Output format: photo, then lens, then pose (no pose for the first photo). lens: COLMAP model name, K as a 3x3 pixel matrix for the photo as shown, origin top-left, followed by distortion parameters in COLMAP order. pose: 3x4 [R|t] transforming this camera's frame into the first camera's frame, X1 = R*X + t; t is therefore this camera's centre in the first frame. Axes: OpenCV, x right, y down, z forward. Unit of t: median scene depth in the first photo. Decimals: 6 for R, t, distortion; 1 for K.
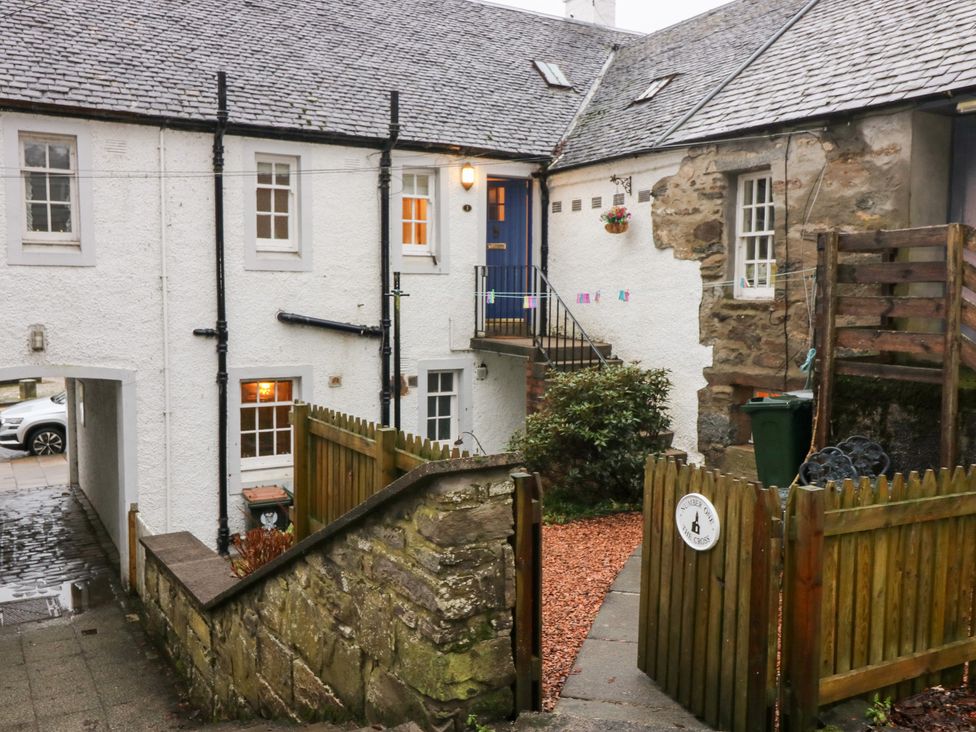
lens RADIAL K [[910.9, 0, 488.5], [0, 910.9, 366.2], [0, 0, 1]] dist [0.003010, 0.000000]
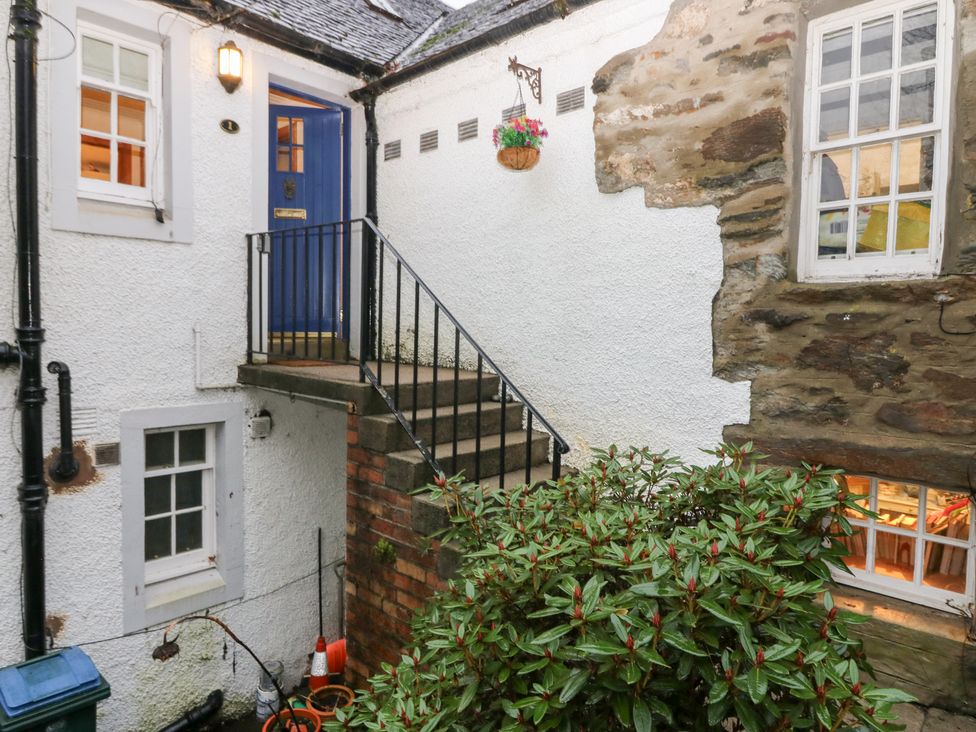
lens RADIAL K [[598.9, 0, 491.3], [0, 598.9, 357.7], [0, 0, 1]] dist [0.002386, -0.000870]
pose [[0.955235, -0.004017, 0.295821, 0.020396], [0.013971, 0.999405, -0.031542, -0.023372], [-0.295518, 0.034263, 0.954723, 0.652092]]
